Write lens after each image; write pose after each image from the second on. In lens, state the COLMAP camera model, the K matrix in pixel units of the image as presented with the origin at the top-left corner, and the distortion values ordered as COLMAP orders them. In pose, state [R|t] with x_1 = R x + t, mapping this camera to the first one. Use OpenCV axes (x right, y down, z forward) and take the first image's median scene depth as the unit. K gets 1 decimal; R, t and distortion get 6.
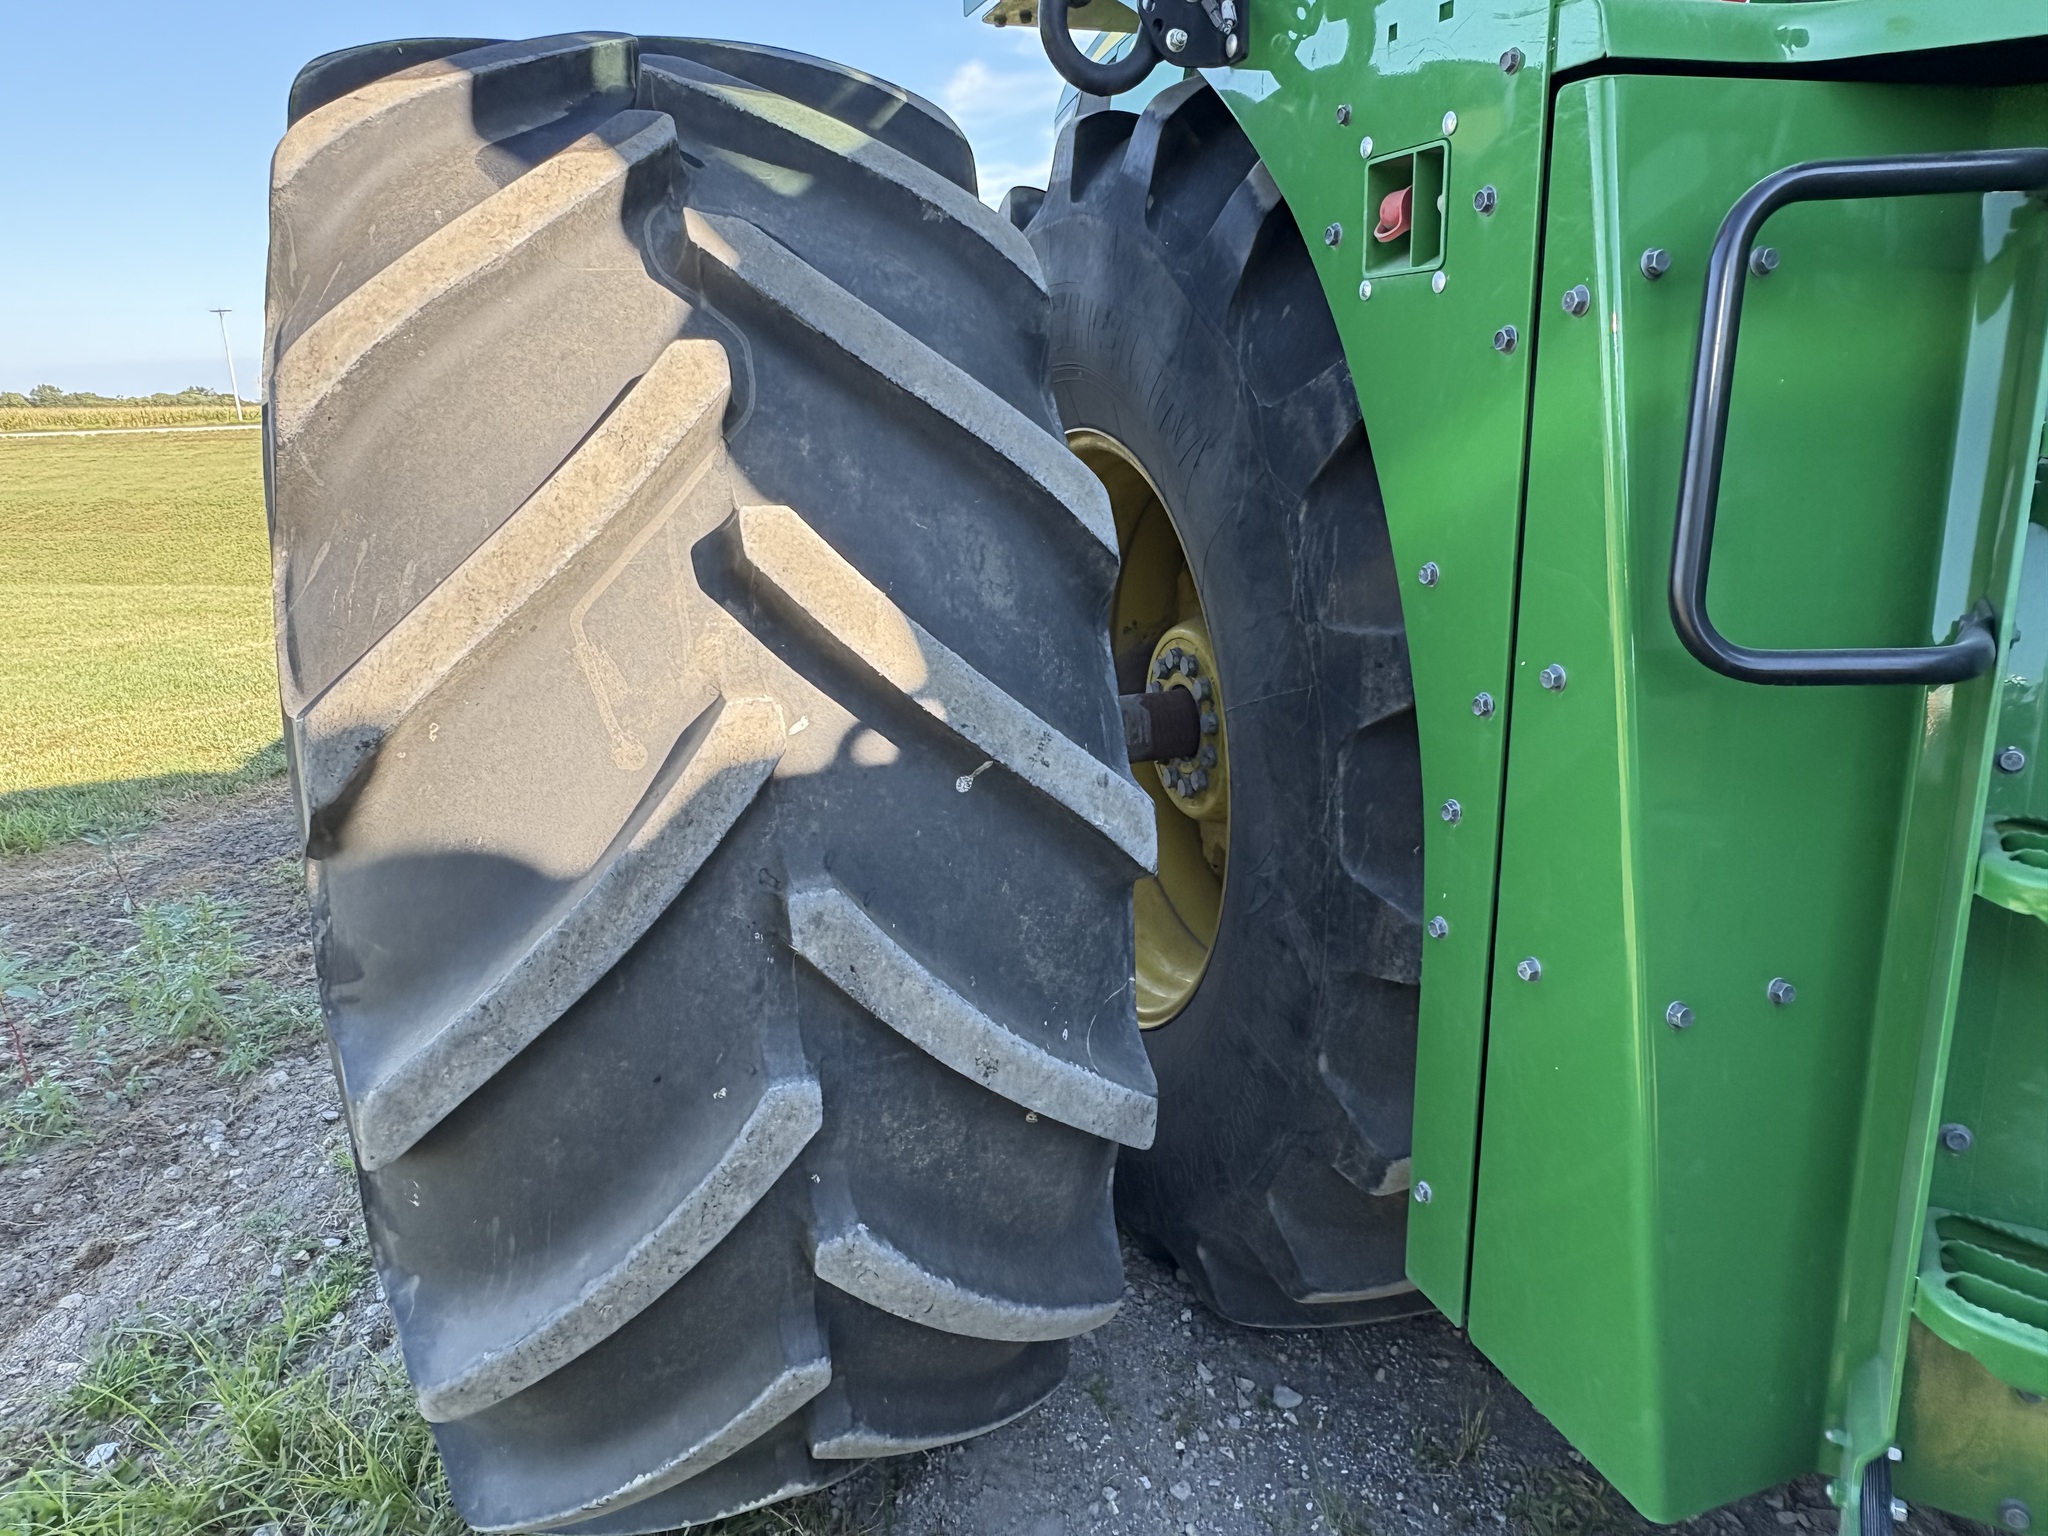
lens RADIAL K [[1345.5, 0, 1018.3], [0, 1345.5, 775.6], [0, 0, 1]] dist [-0.003956, 0.002330]
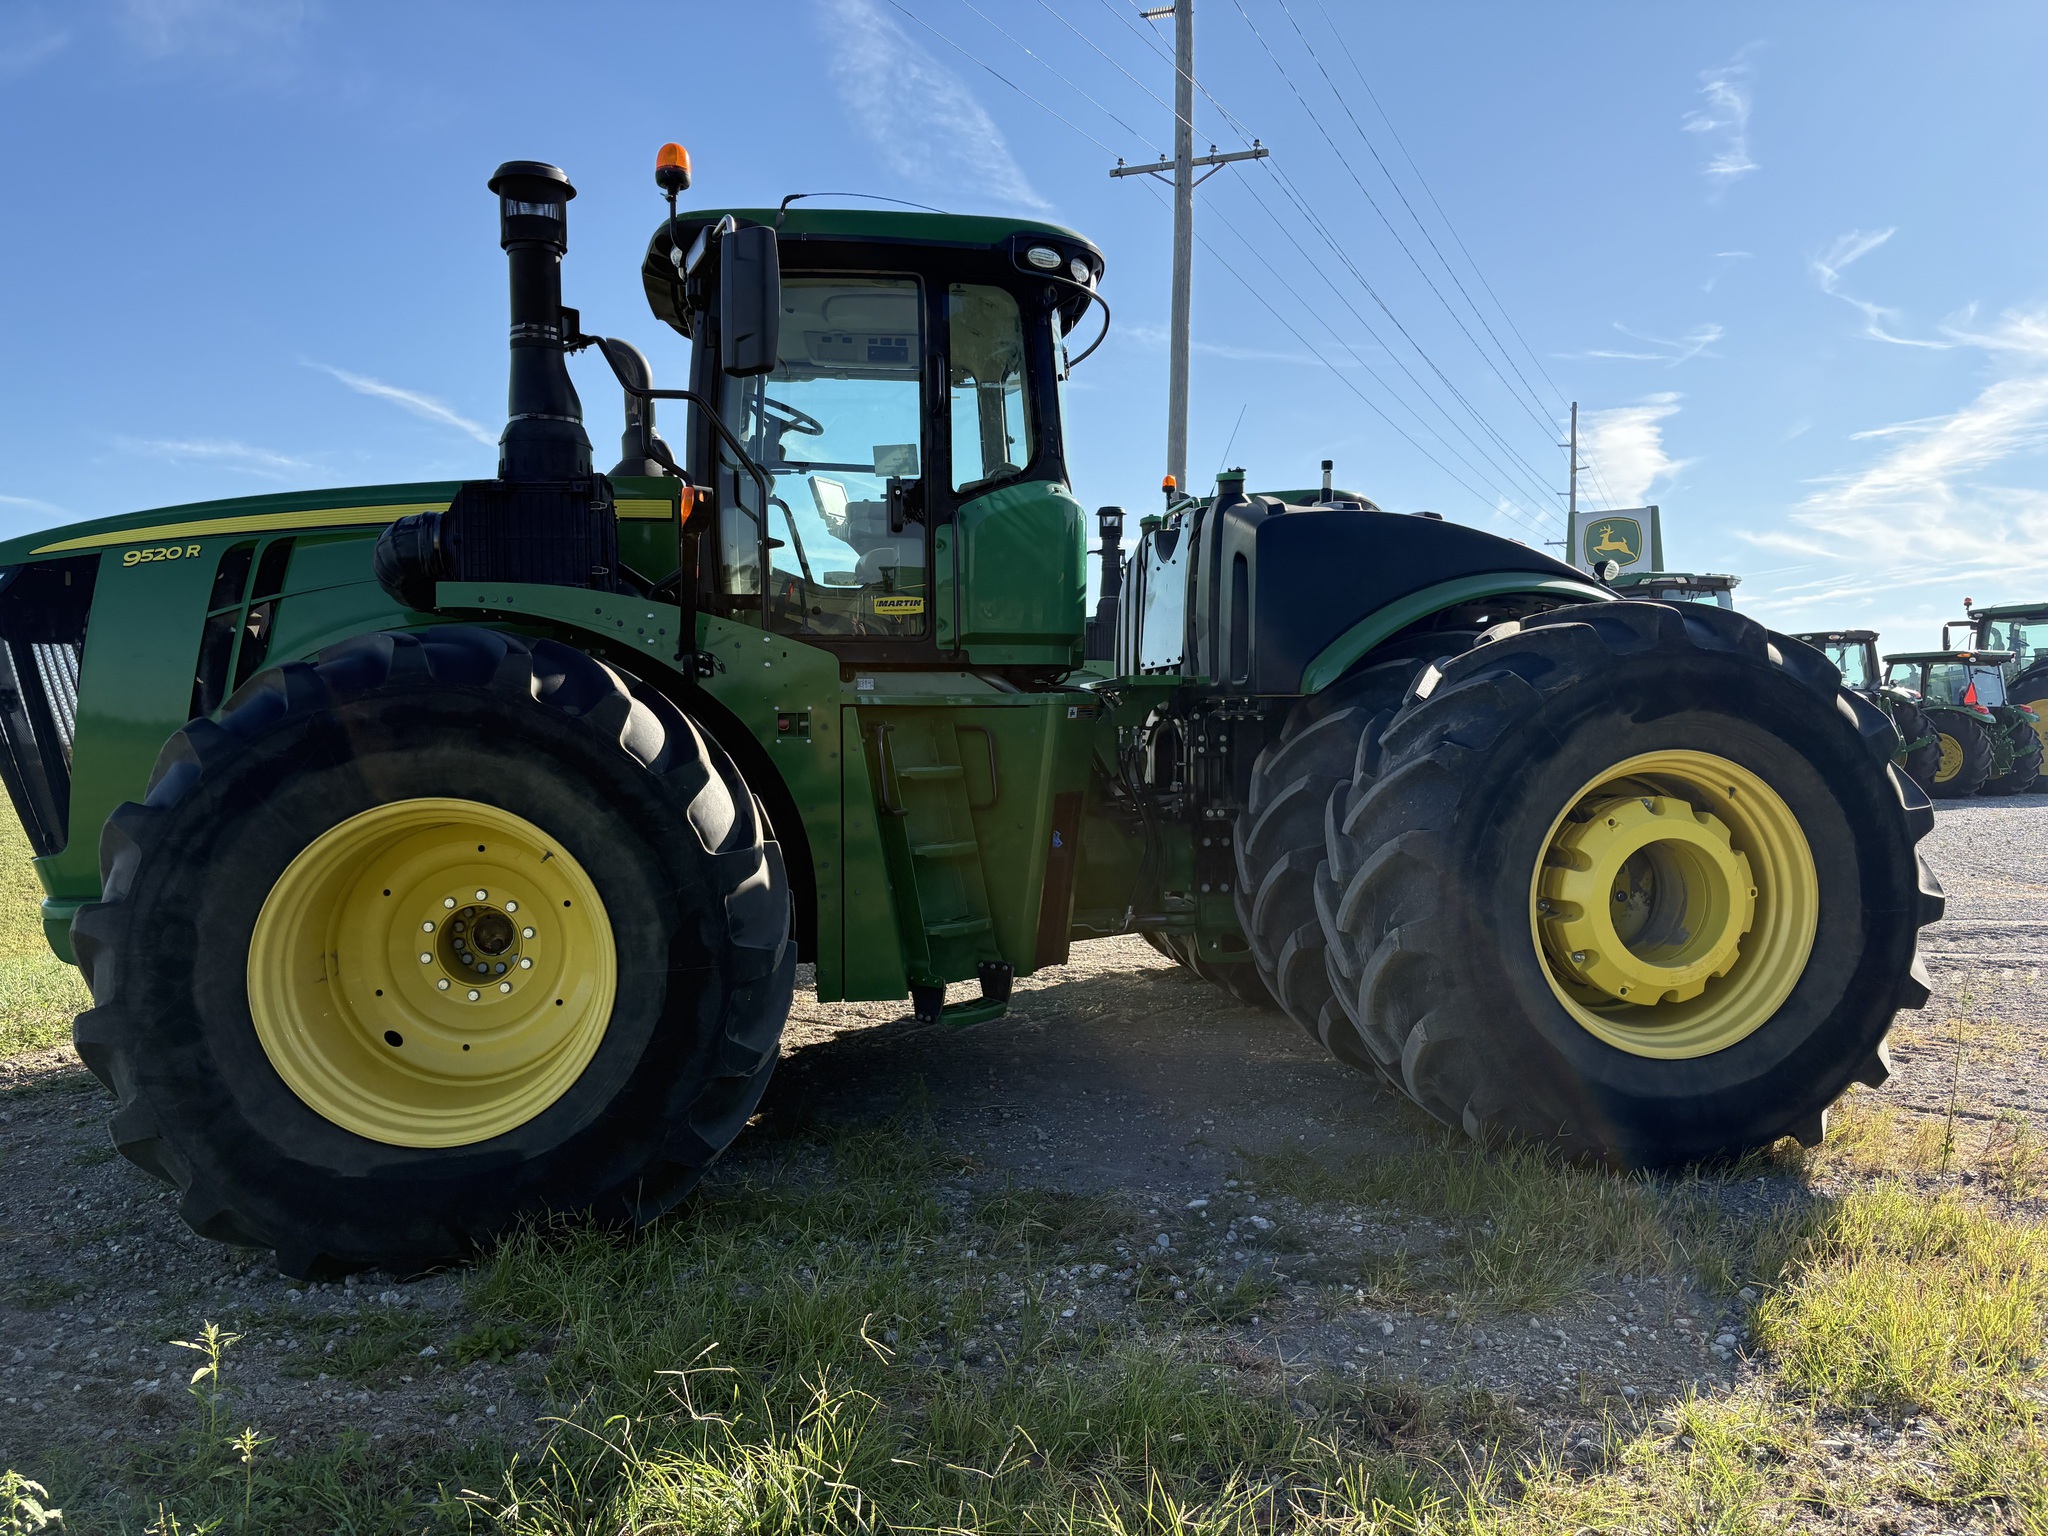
lens RADIAL K [[1534.4, 0, 1018.5], [0, 1534.4, 778.1], [0, 0, 1]] dist [0.042276, -0.042395]
pose [[0.191678, -0.001296, 0.981457, -4.233564], [0.279826, 0.958565, -0.053384, 0.189576], [-0.940722, 0.284870, 0.184098, -0.487940]]
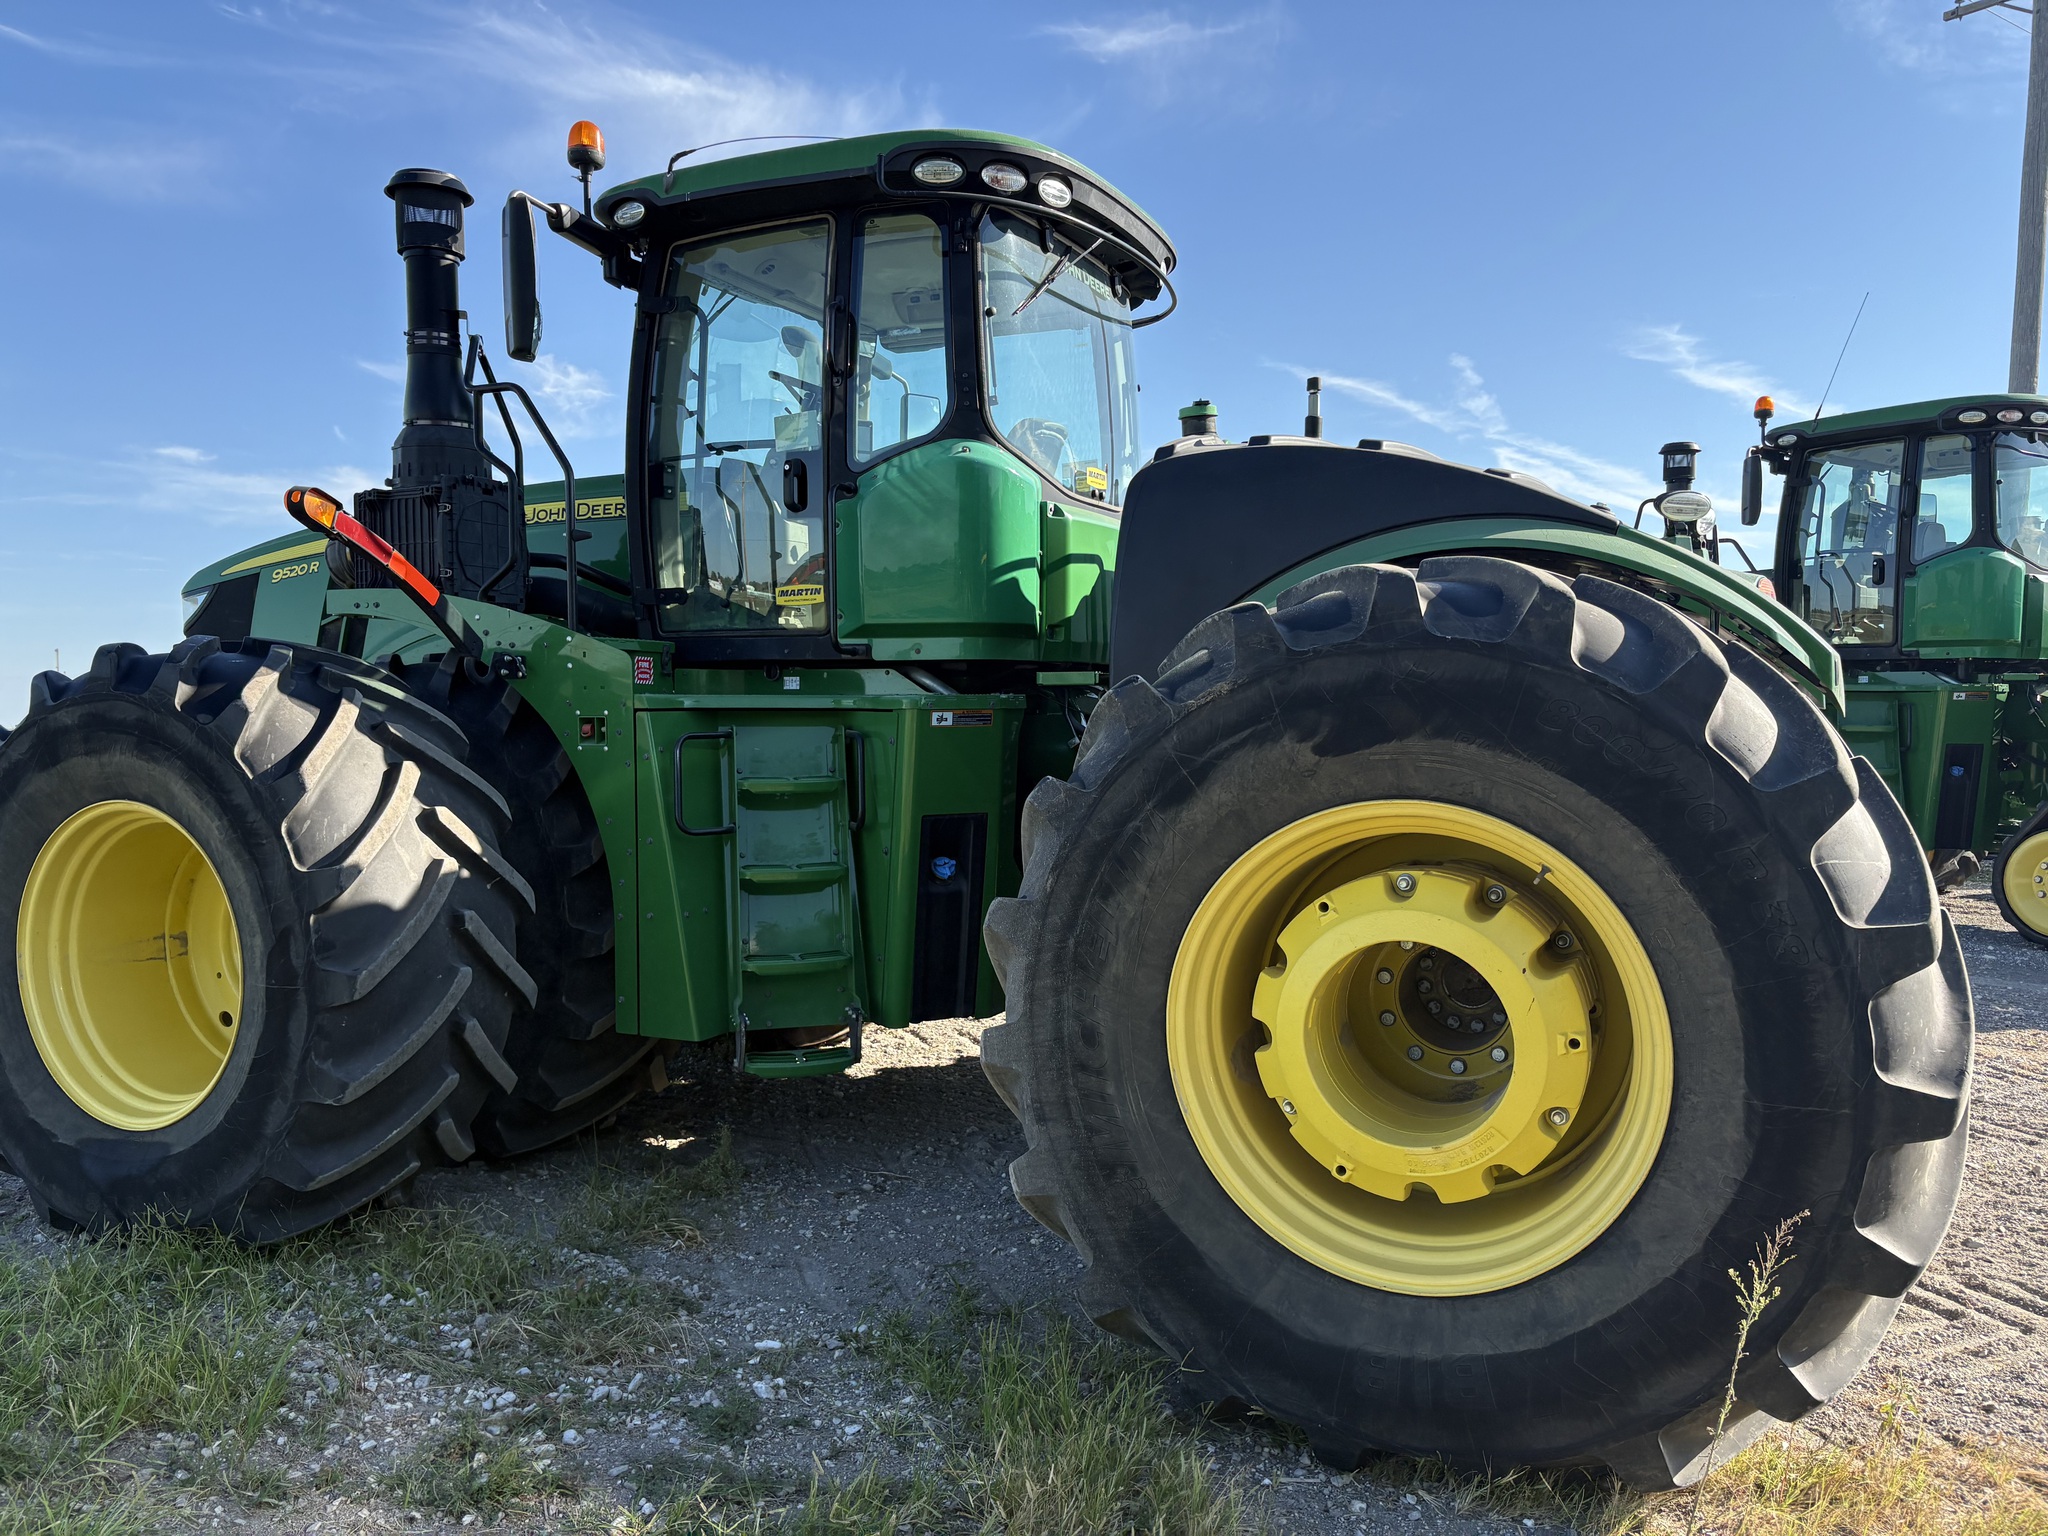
lens RADIAL K [[1534.4, 0, 1018.5], [0, 1534.4, 778.1], [0, 0, 1]] dist [0.042276, -0.042395]
pose [[0.695544, -0.002143, 0.718480, -2.039058], [0.181920, 0.967935, -0.173226, 0.703971], [-0.695071, 0.251192, 0.673631, -2.800438]]
